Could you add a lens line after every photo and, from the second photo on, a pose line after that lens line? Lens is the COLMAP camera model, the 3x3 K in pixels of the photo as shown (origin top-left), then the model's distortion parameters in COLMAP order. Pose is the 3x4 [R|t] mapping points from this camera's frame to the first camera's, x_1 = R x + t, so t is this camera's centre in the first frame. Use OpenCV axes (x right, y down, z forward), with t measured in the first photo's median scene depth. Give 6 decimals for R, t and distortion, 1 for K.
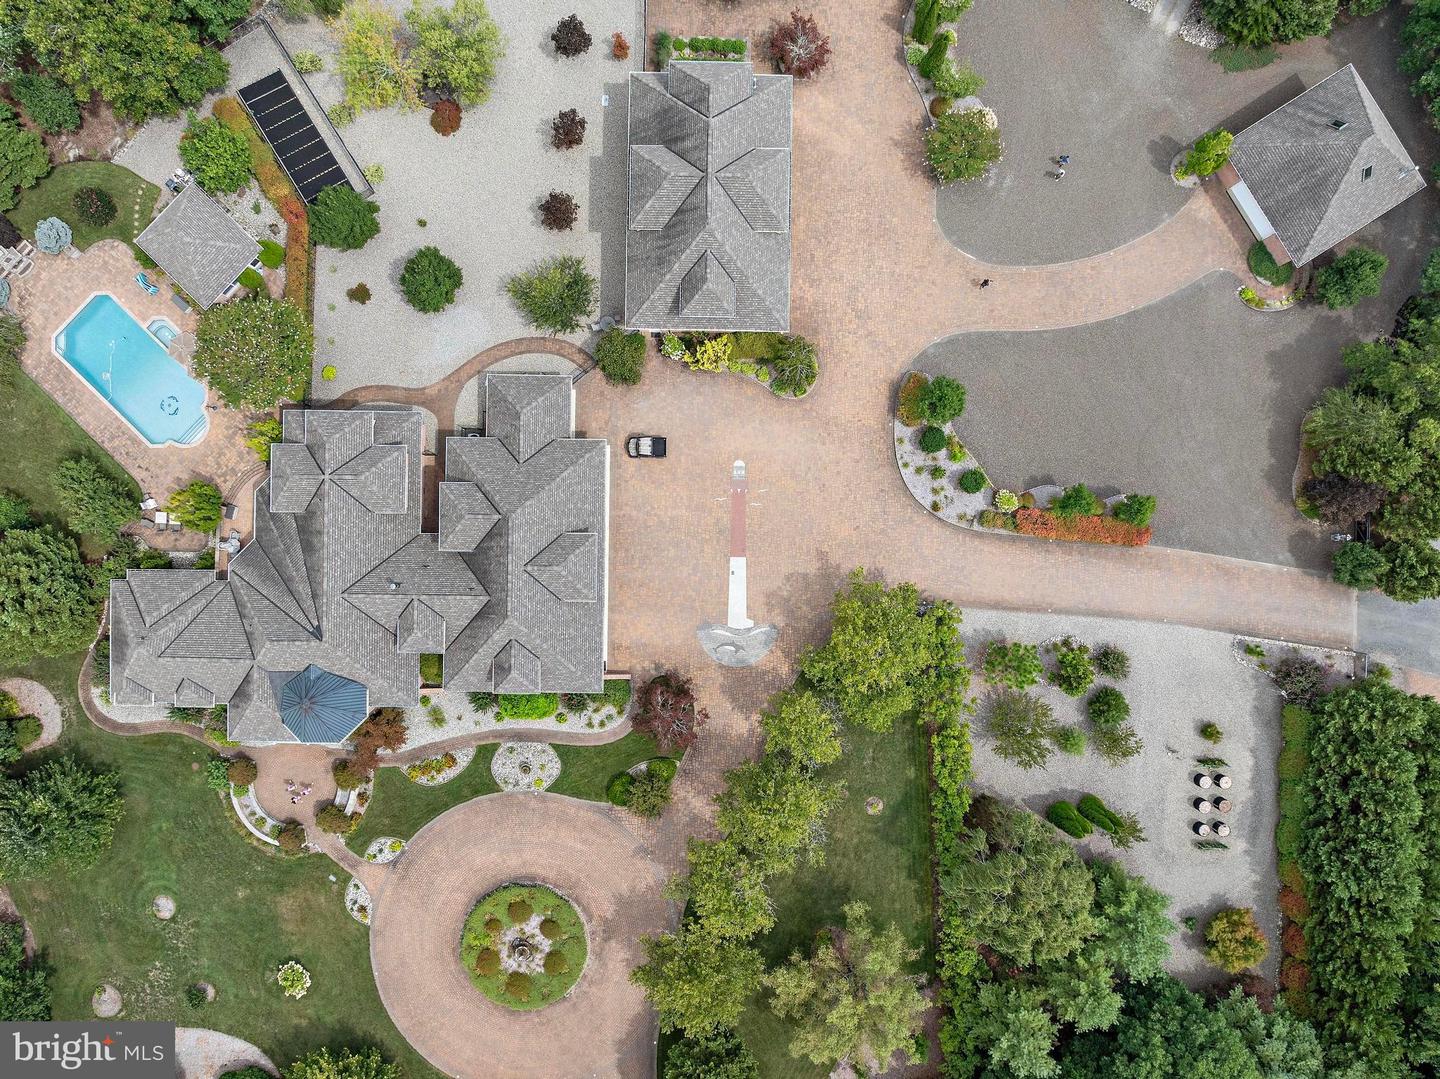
lens RADIAL K [[1025.4, 0, 725.1], [0, 1025.4, 528.3], [0, 0, 1]] dist [-0.038324, 0.004442]
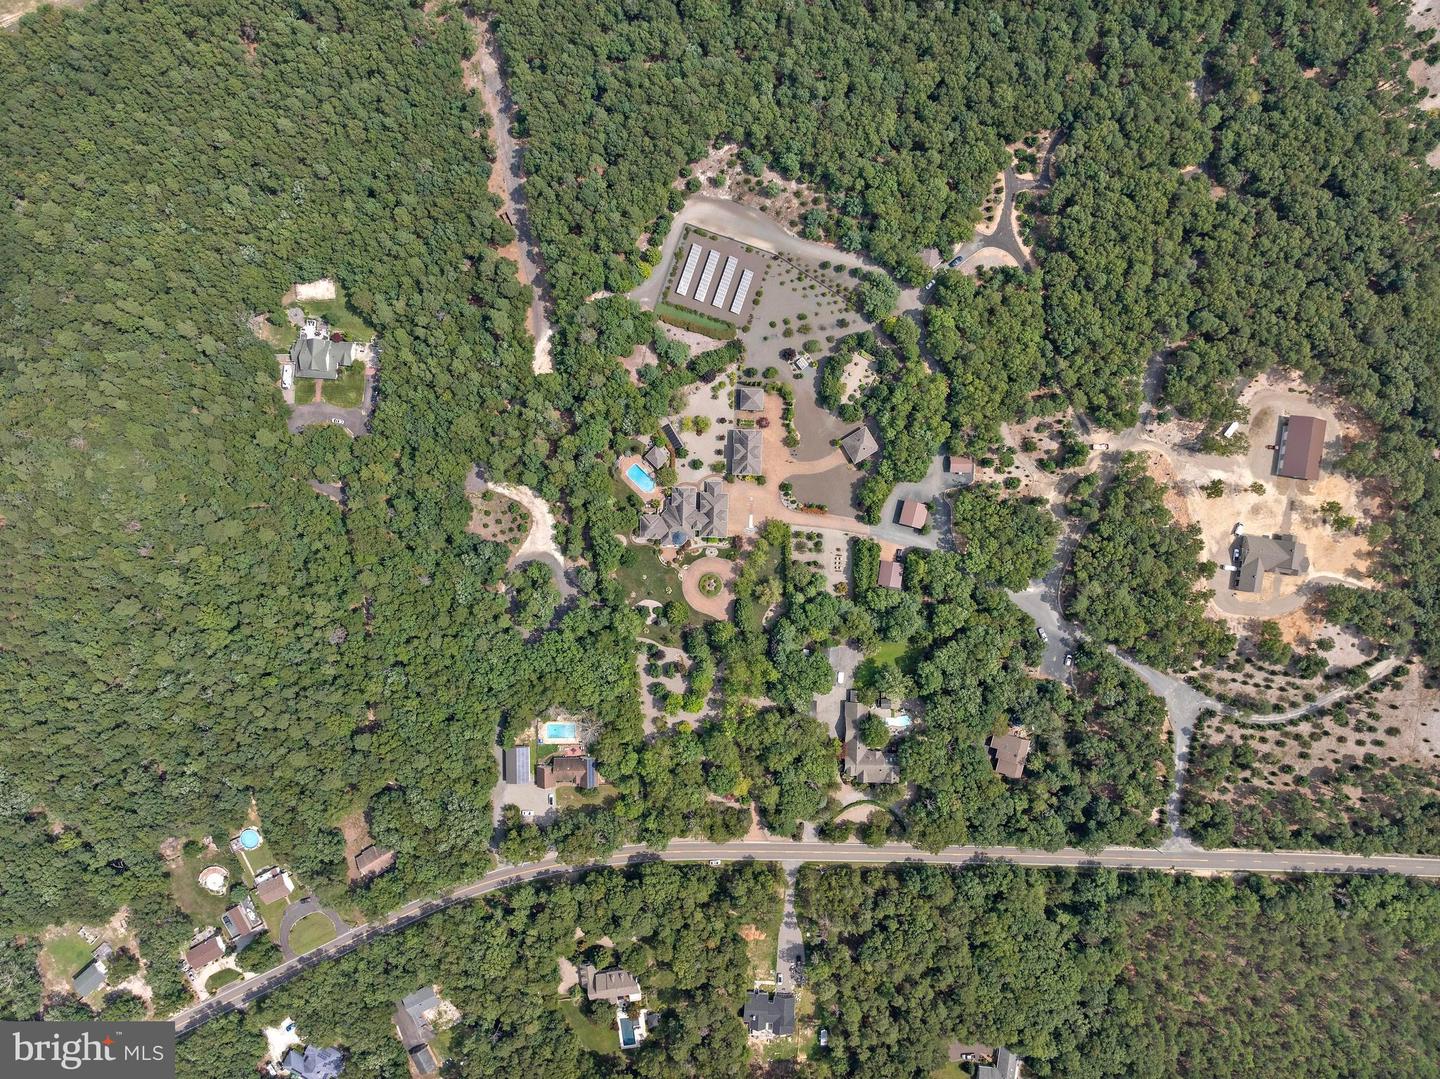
lens RADIAL K [[1043.3, 0, 725.8], [0, 1043.3, 536.7], [0, 0, 1]] dist [-0.022110, -0.000723]
pose [[0.999618, 0.018125, 0.020856, -0.236041], [-0.018029, 0.999826, -0.004811, 0.174134], [-0.020939, 0.004434, 0.999771, -4.612751]]
